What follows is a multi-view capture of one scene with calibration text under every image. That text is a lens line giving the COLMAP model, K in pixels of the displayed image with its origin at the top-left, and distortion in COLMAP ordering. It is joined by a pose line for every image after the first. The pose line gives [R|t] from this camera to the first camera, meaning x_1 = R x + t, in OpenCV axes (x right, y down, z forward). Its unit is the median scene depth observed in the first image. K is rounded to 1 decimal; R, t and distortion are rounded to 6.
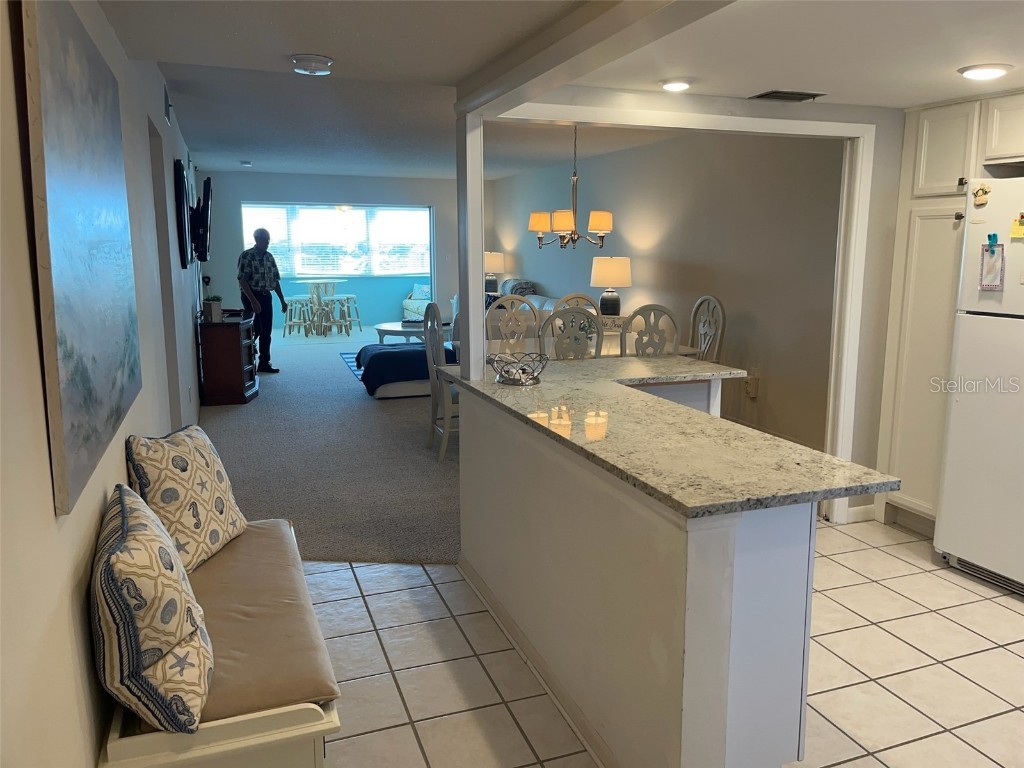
lens RADIAL K [[779.8, 0, 523.6], [0, 779.8, 366.5], [0, 0, 1]] dist [0.050986, -0.055710]
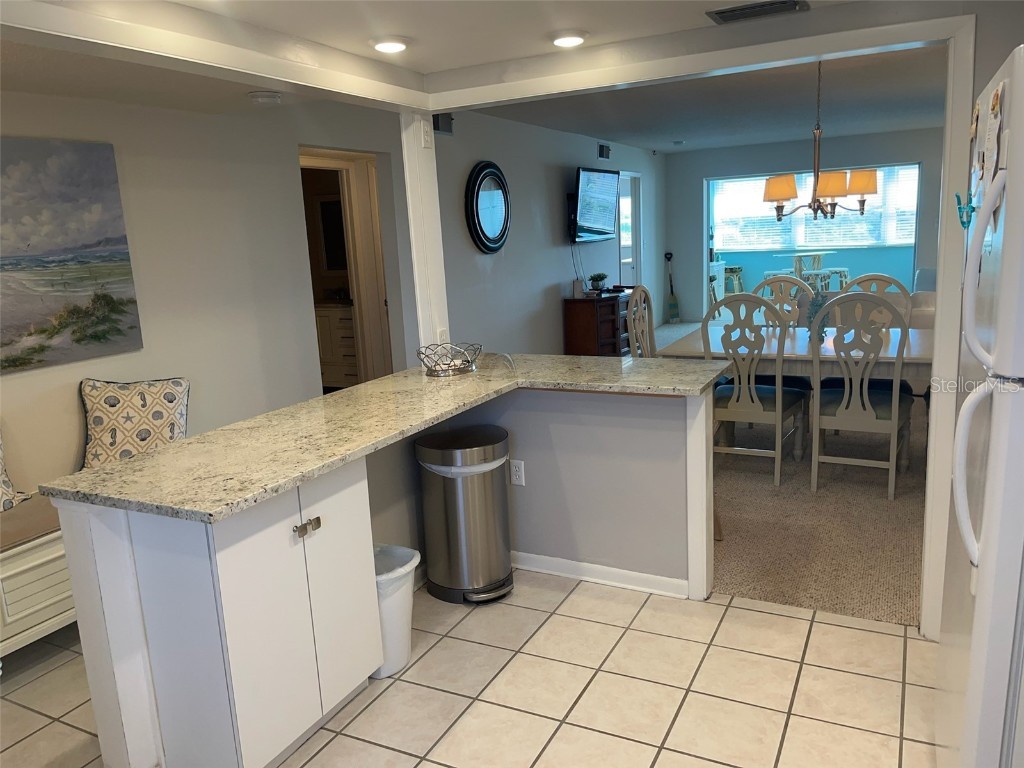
lens RADIAL K [[779.8, 0, 513.8], [0, 779.8, 380.2], [0, 0, 1]] dist [0.050986, -0.055710]
pose [[0.676921, 0.105102, -0.728513, 0.348123], [-0.063129, 0.994396, 0.084803, -0.026988], [0.733343, -0.011415, 0.679763, 0.166162]]
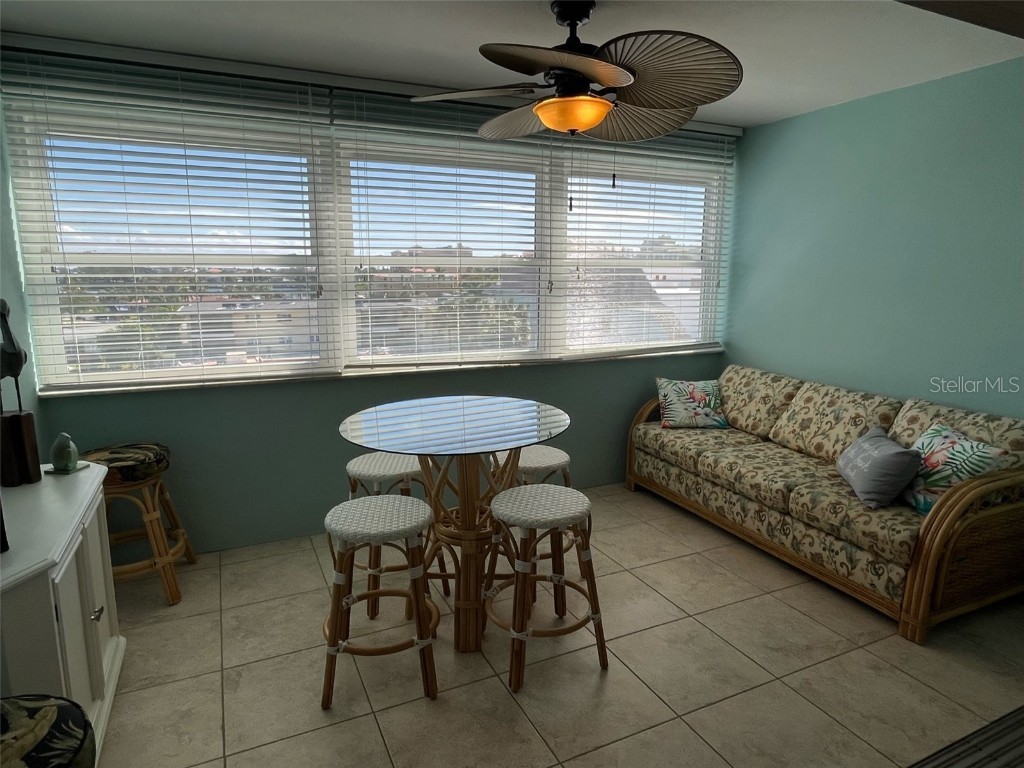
lens RADIAL K [[616.1, 0, 506.4], [0, 616.1, 387.8], [0, 0, 1]] dist [-0.006390, -0.000201]
pose [[0.996173, -0.011325, 0.086664, -0.447593], [0.007608, 0.999041, 0.043110, -0.216969], [-0.087070, -0.042286, 0.995304, 1.356379]]
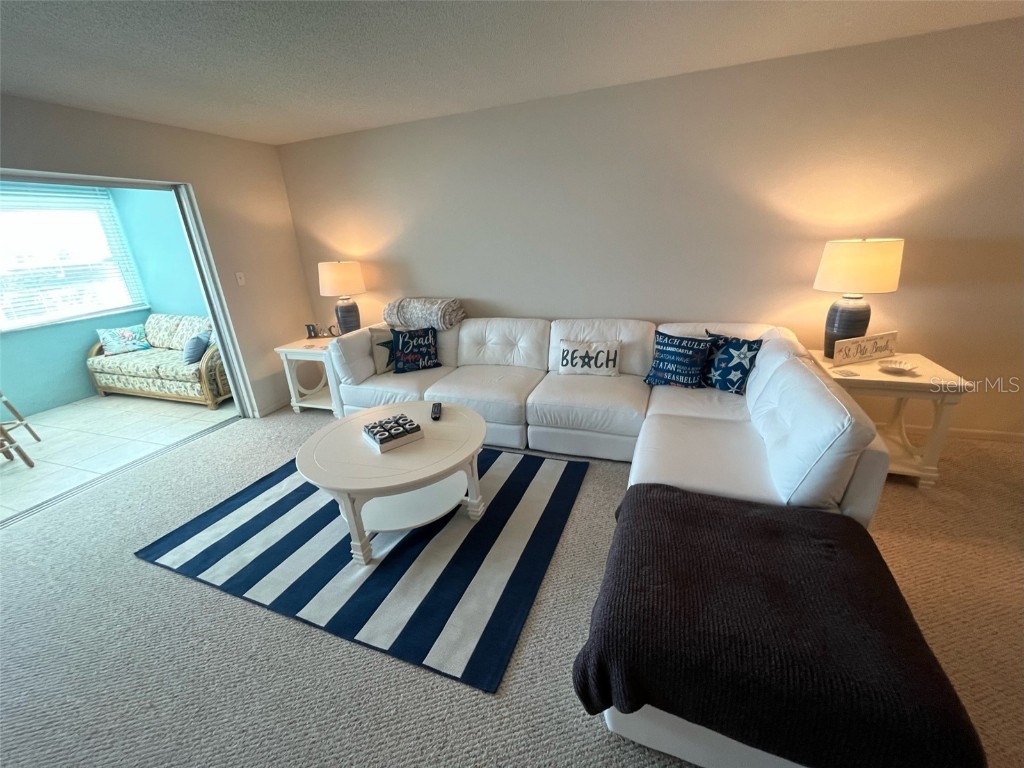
lens RADIAL K [[400.2, 0, 508.8], [0, 400.2, 381.7], [0, 0, 1]] dist [-0.005458, -0.000811]
pose [[0.641126, -0.292205, 0.709629, -0.316538], [0.175295, 0.955990, 0.235277, -0.157549], [-0.747147, -0.026448, 0.664132, 1.007620]]
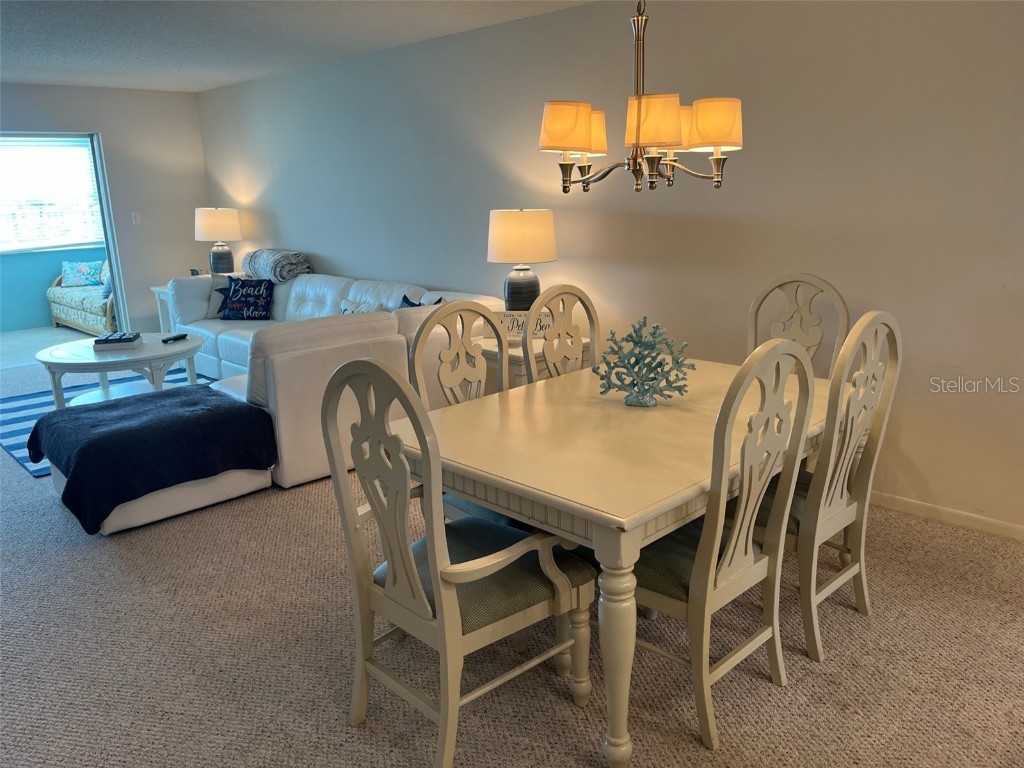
lens RADIAL K [[779.8, 0, 514.6], [0, 779.8, 388.8], [0, 0, 1]] dist [0.050986, -0.055710]
pose [[0.907811, -0.126767, 0.399761, -0.141592], [0.091208, 0.990084, 0.106839, -0.071564], [-0.409341, -0.060528, 0.910372, 0.470888]]
